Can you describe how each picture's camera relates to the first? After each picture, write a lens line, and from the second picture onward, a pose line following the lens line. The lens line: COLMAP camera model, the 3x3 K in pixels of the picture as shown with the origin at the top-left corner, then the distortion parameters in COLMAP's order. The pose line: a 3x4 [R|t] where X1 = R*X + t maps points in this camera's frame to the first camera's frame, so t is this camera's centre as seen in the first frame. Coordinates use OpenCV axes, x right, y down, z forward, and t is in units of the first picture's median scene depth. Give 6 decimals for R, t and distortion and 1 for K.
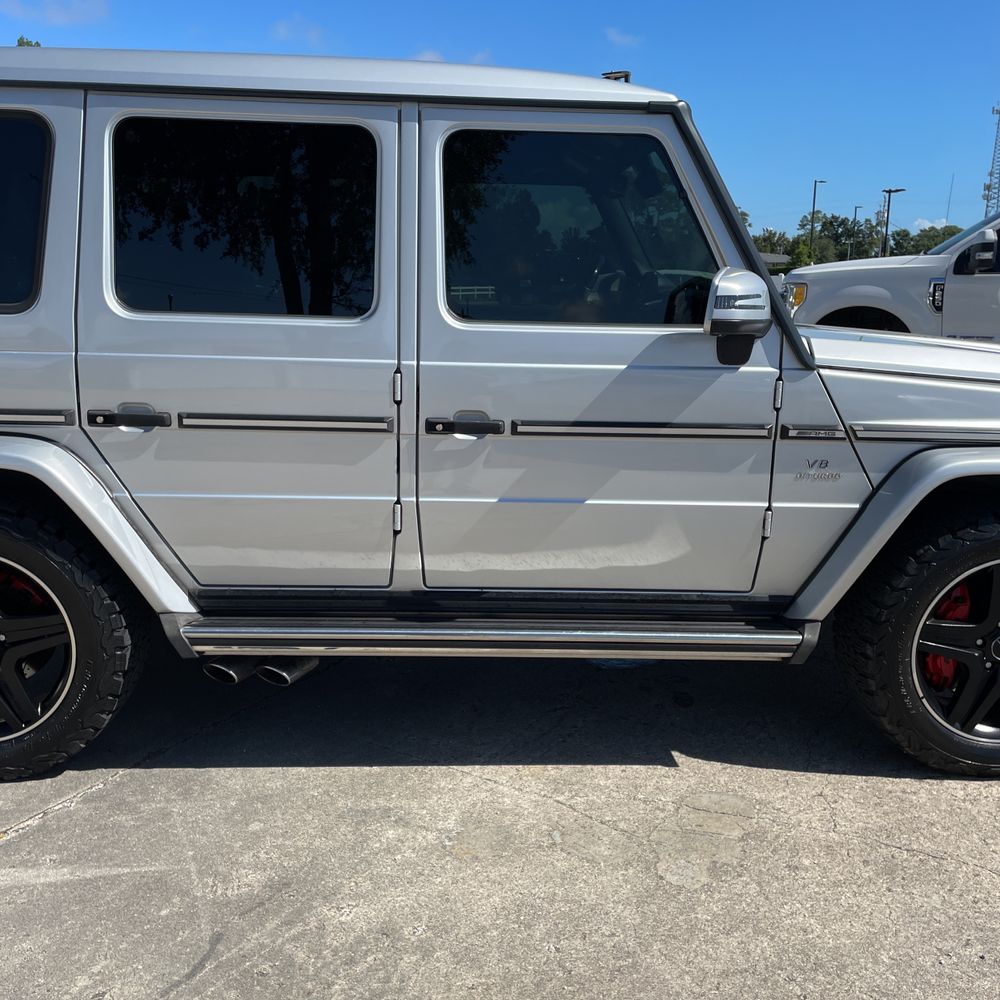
lens RADIAL K [[1009.6, 0, 495.0], [0, 1009.6, 495.2], [0, 0, 1]] dist [0.102449, -0.145351]
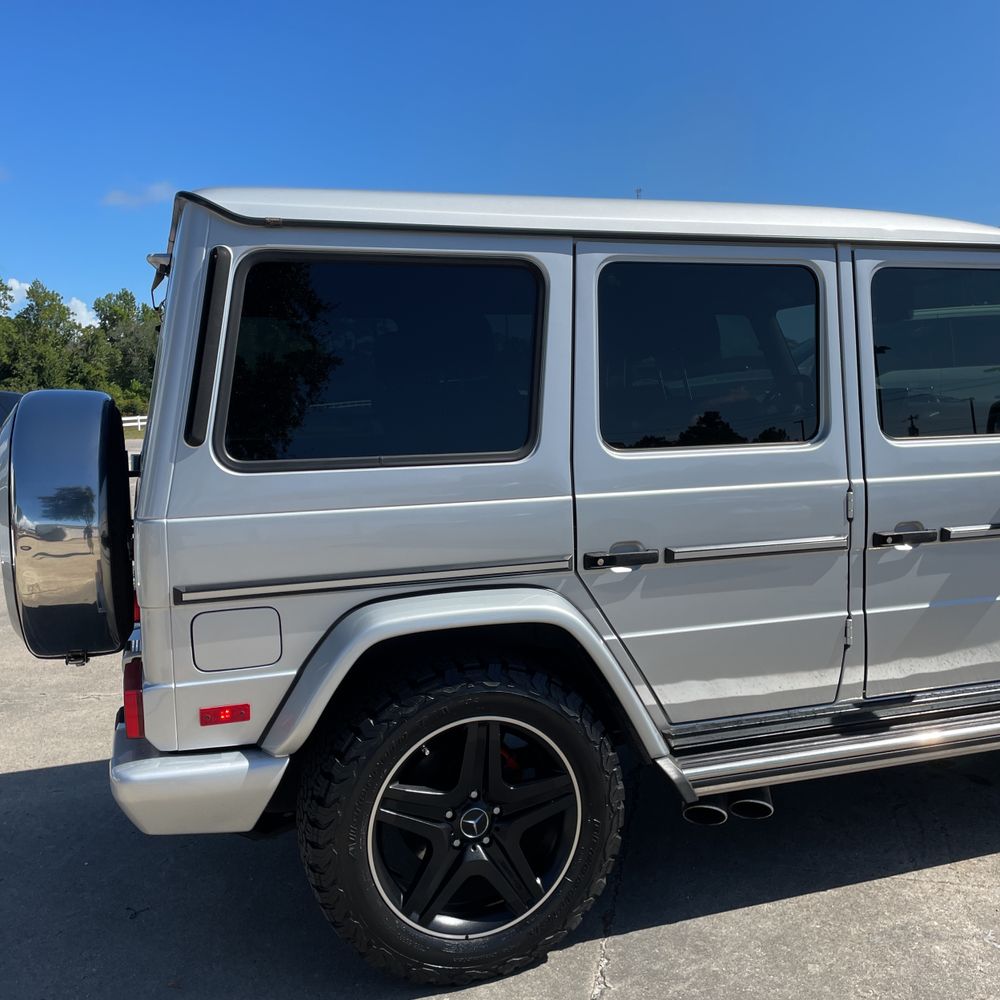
lens RADIAL K [[1009.6, 0, 495.0], [0, 1009.6, 495.2], [0, 0, 1]] dist [0.102449, -0.145351]
pose [[0.955610, -0.072147, 0.285666, -0.730565], [0.104569, 0.989487, -0.099902, -0.049646], [-0.275455, 0.125339, 0.953108, 0.099042]]
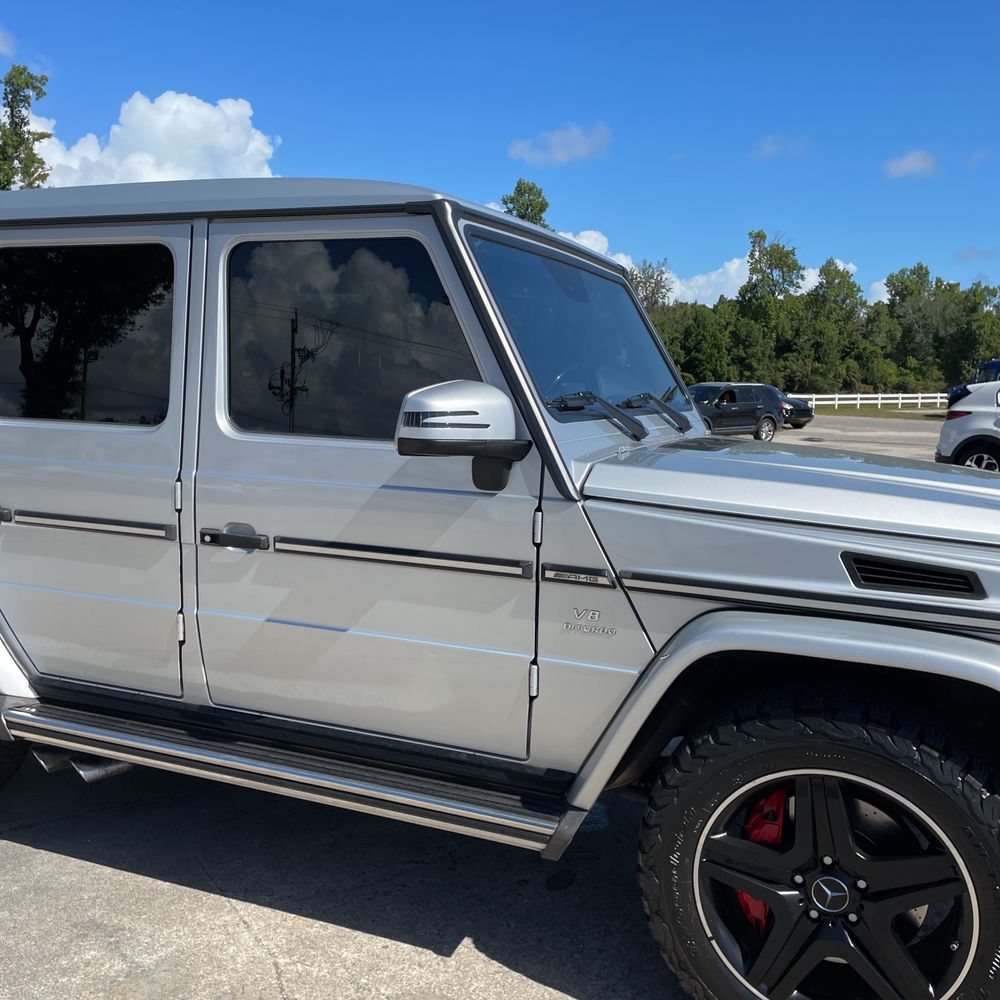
lens RADIAL K [[1012.5, 0, 496.7], [0, 1012.5, 503.5], [0, 0, 1]] dist [0.076143, -0.096265]
pose [[0.902667, 0.052499, -0.427125, 0.604272], [-0.092767, 0.992934, -0.074004, -0.052985], [0.420222, 0.106424, 0.901159, 0.225065]]
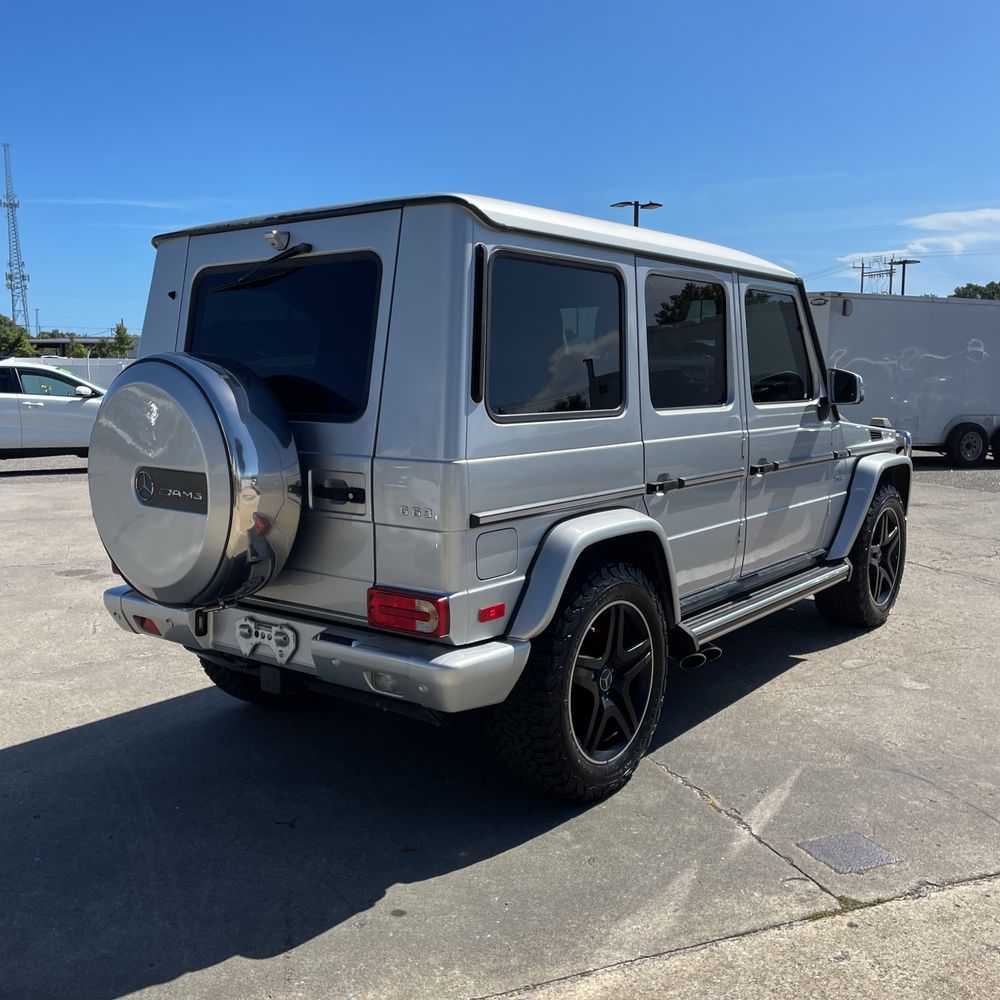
lens RADIAL K [[1007.9, 0, 495.4], [0, 1007.9, 499.0], [0, 0, 1]] dist [0.080516, -0.096330]
pose [[0.642441, -0.117788, 0.757229, -1.507110], [0.175758, 0.984425, 0.004014, -0.100098], [-0.745908, 0.130510, 0.653138, 0.270442]]
